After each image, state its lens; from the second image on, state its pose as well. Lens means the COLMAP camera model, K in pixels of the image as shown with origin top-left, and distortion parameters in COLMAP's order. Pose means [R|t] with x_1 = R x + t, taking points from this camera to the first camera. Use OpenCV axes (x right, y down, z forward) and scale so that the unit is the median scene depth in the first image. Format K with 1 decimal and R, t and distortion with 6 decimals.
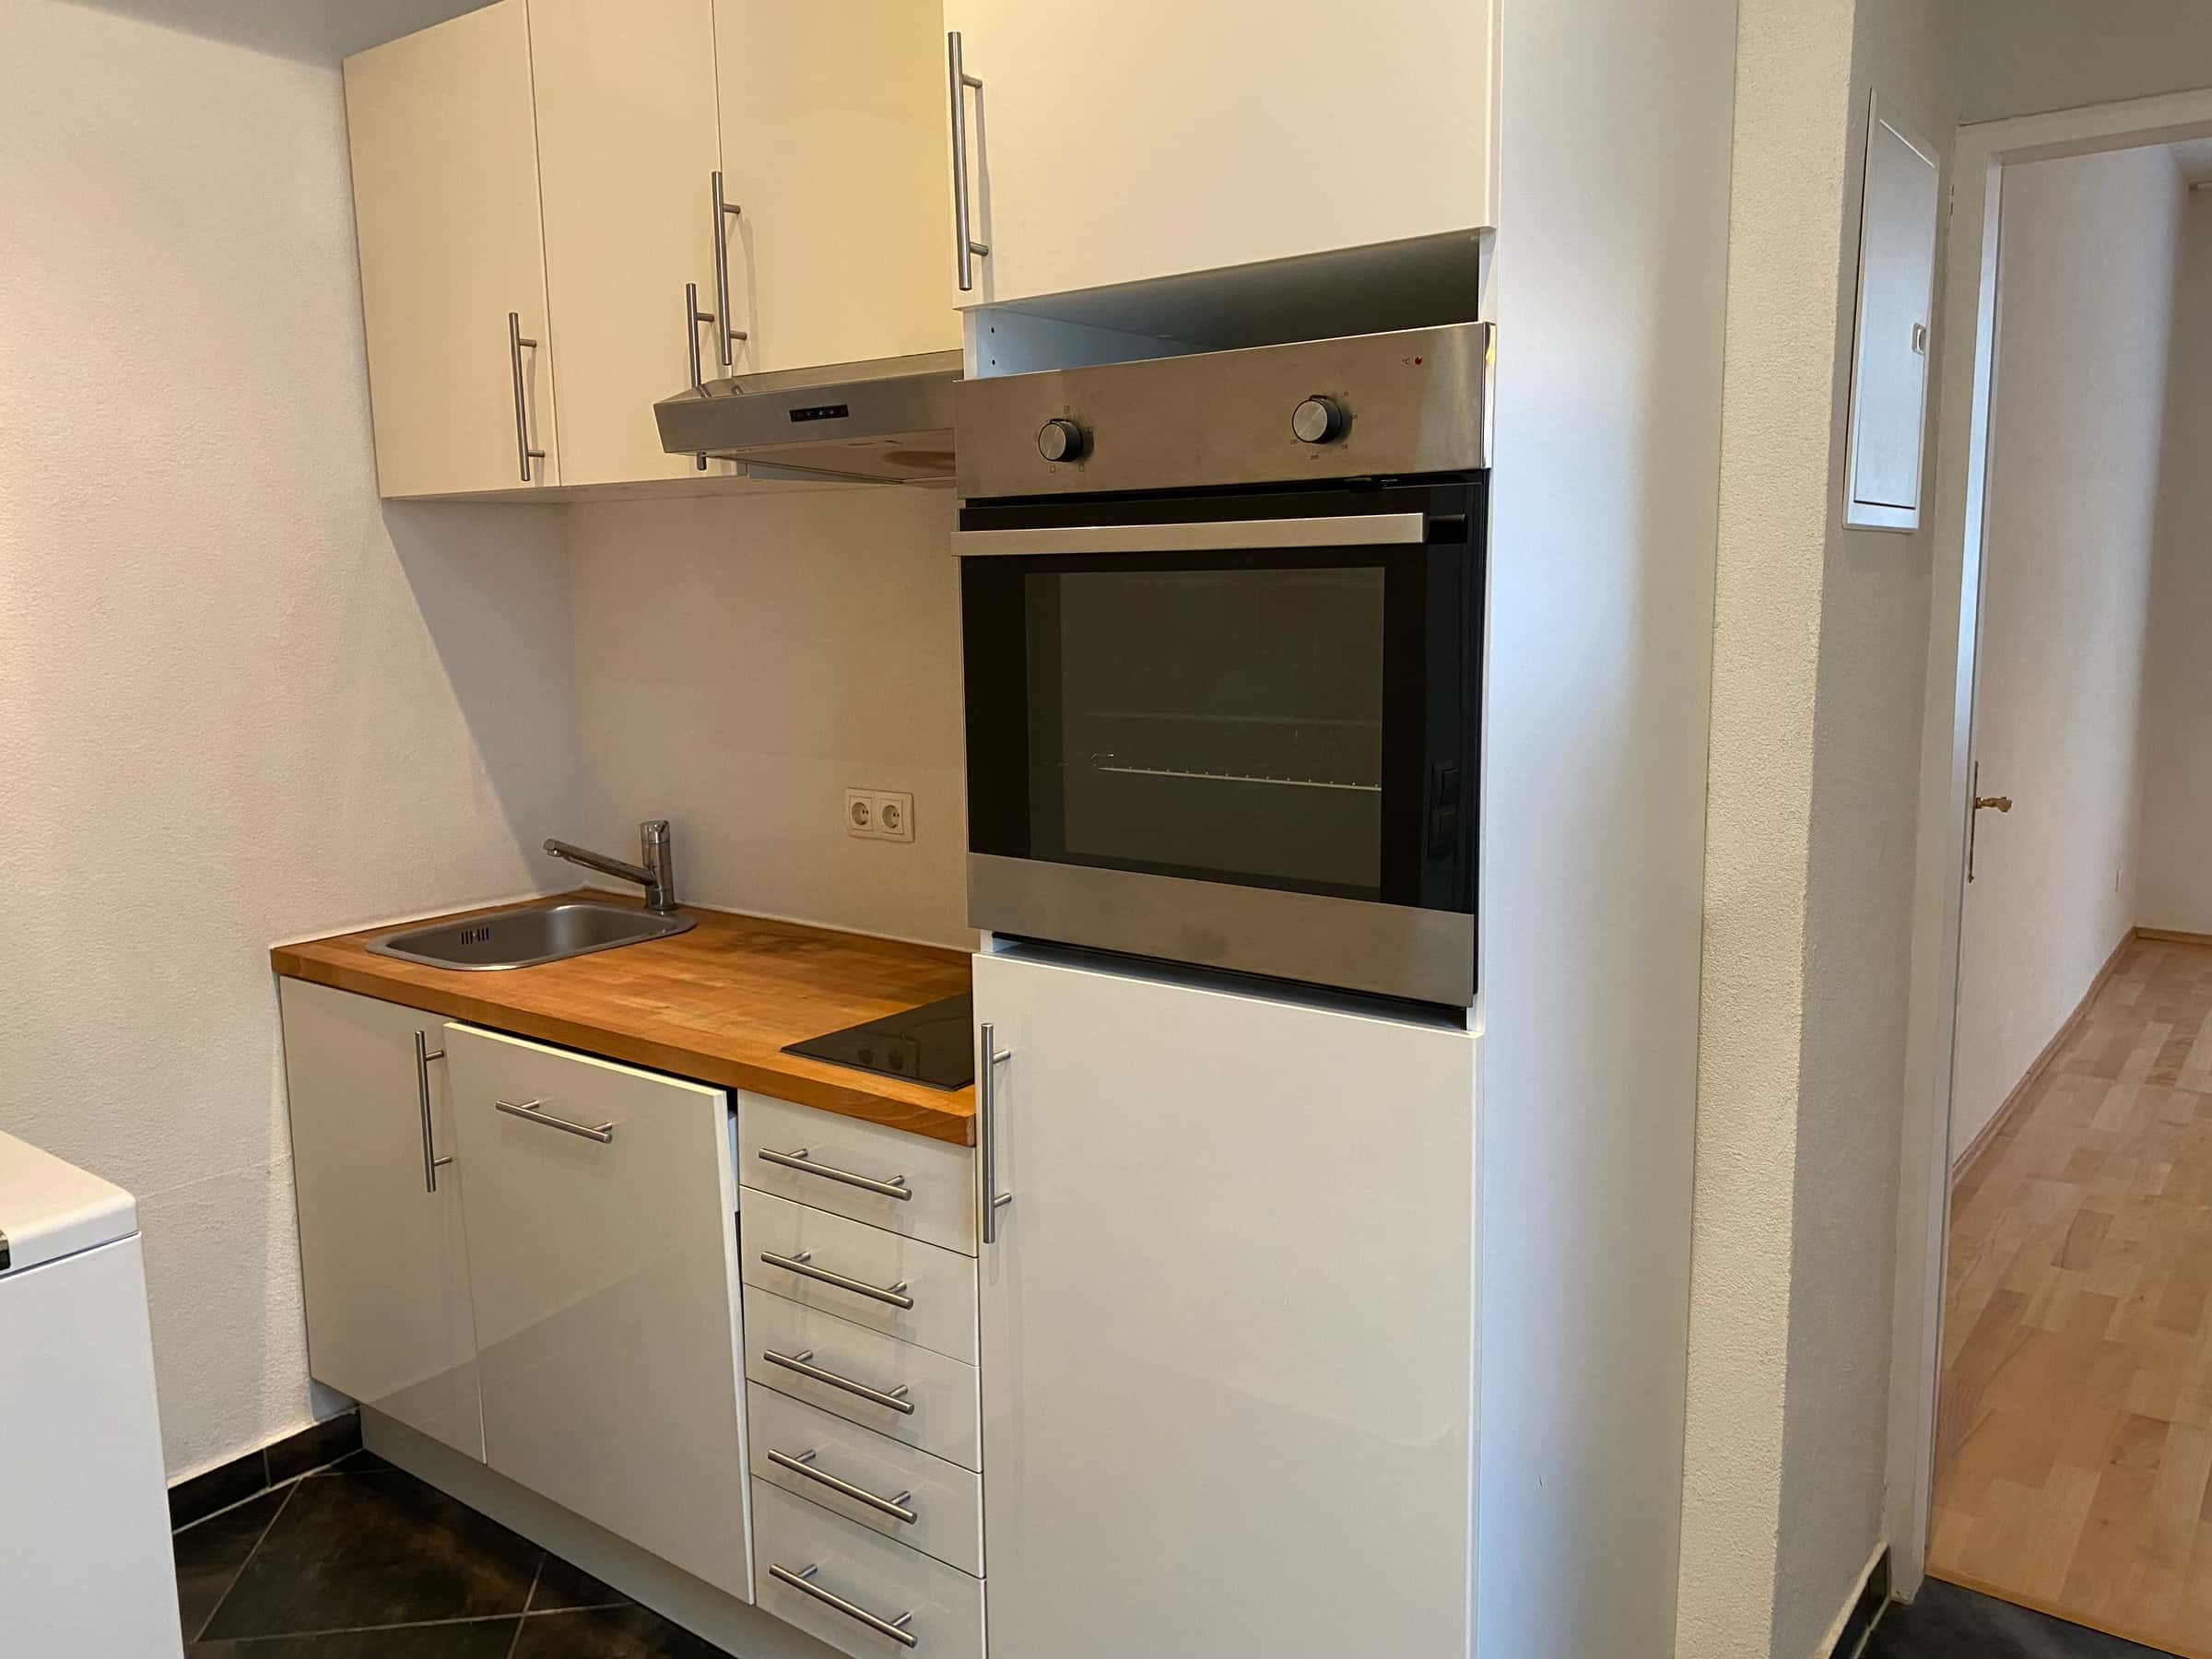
lens RADIAL K [[1646.5, 0, 1111.9], [0, 1646.5, 835.5], [0, 0, 1]] dist [0.003441, -0.000712]
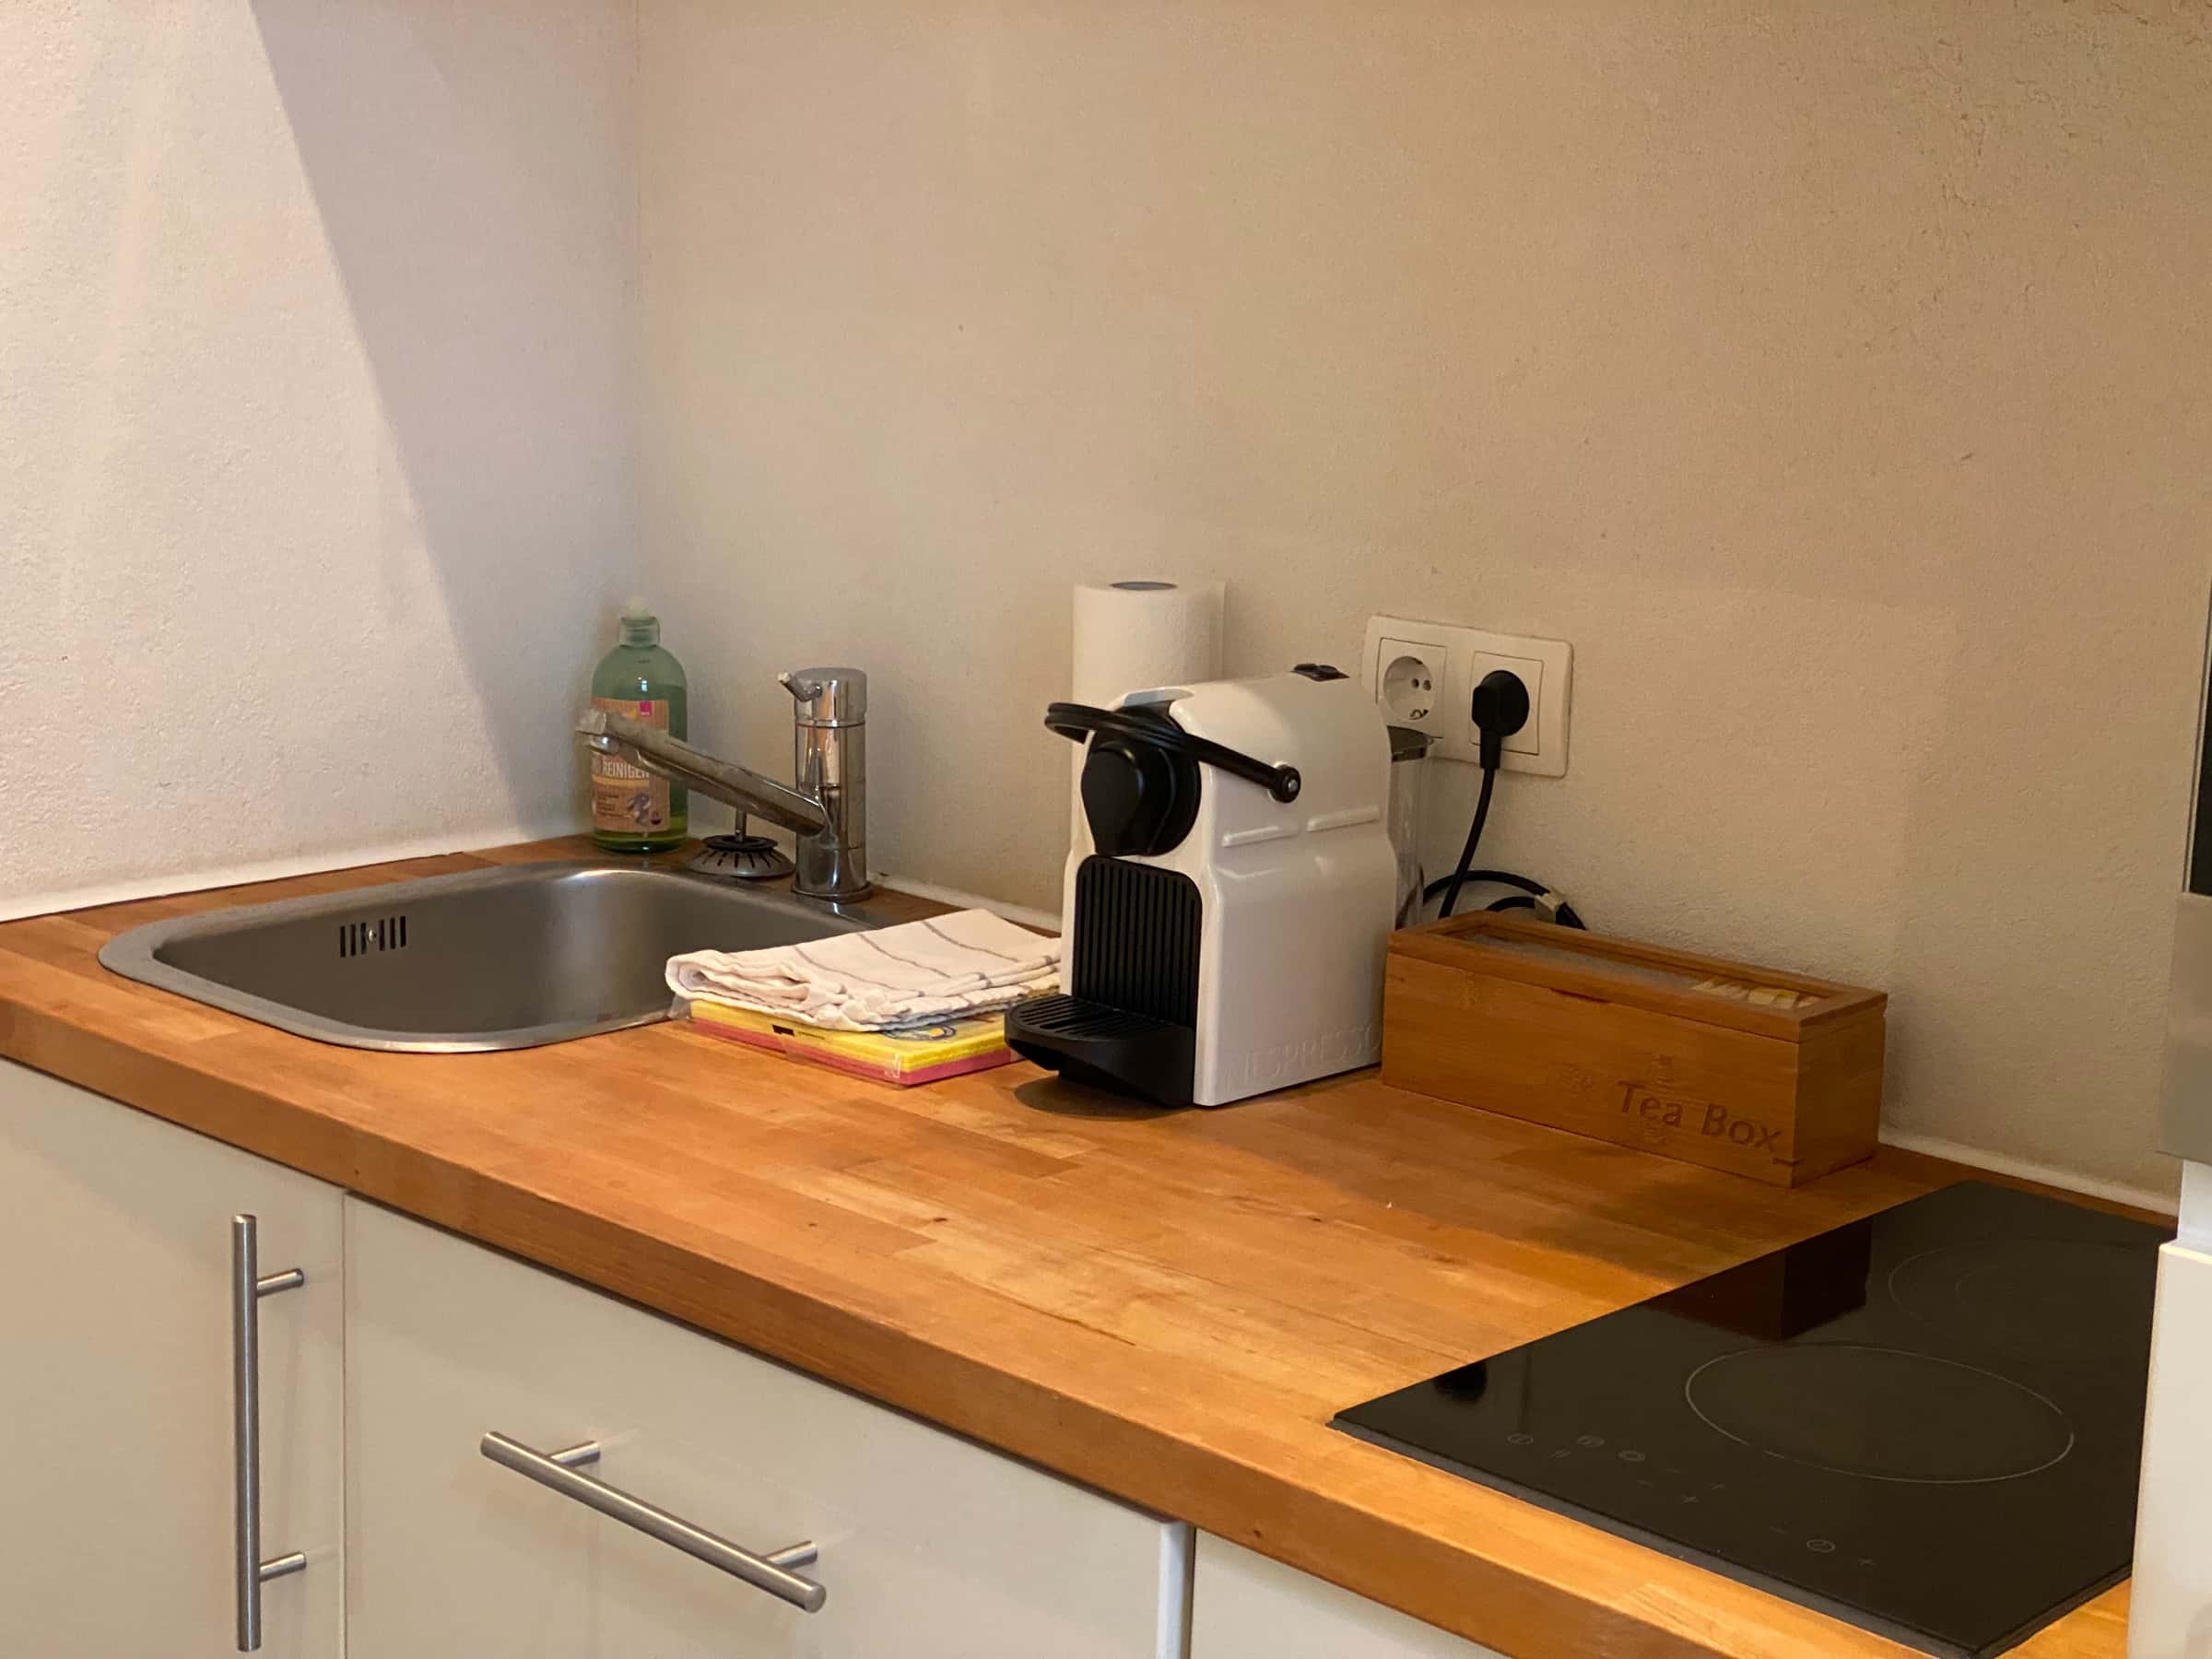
lens RADIAL K [[3352.1, 0, 1103.9], [0, 3352.1, 825.9], [0, 0, 1]] dist [0.102369, 0.000000]
pose [[0.991154, 0.066056, -0.115111, -0.148031], [-0.061233, 0.997111, 0.044951, -0.013363], [0.117748, -0.037505, 0.992335, 0.276212]]
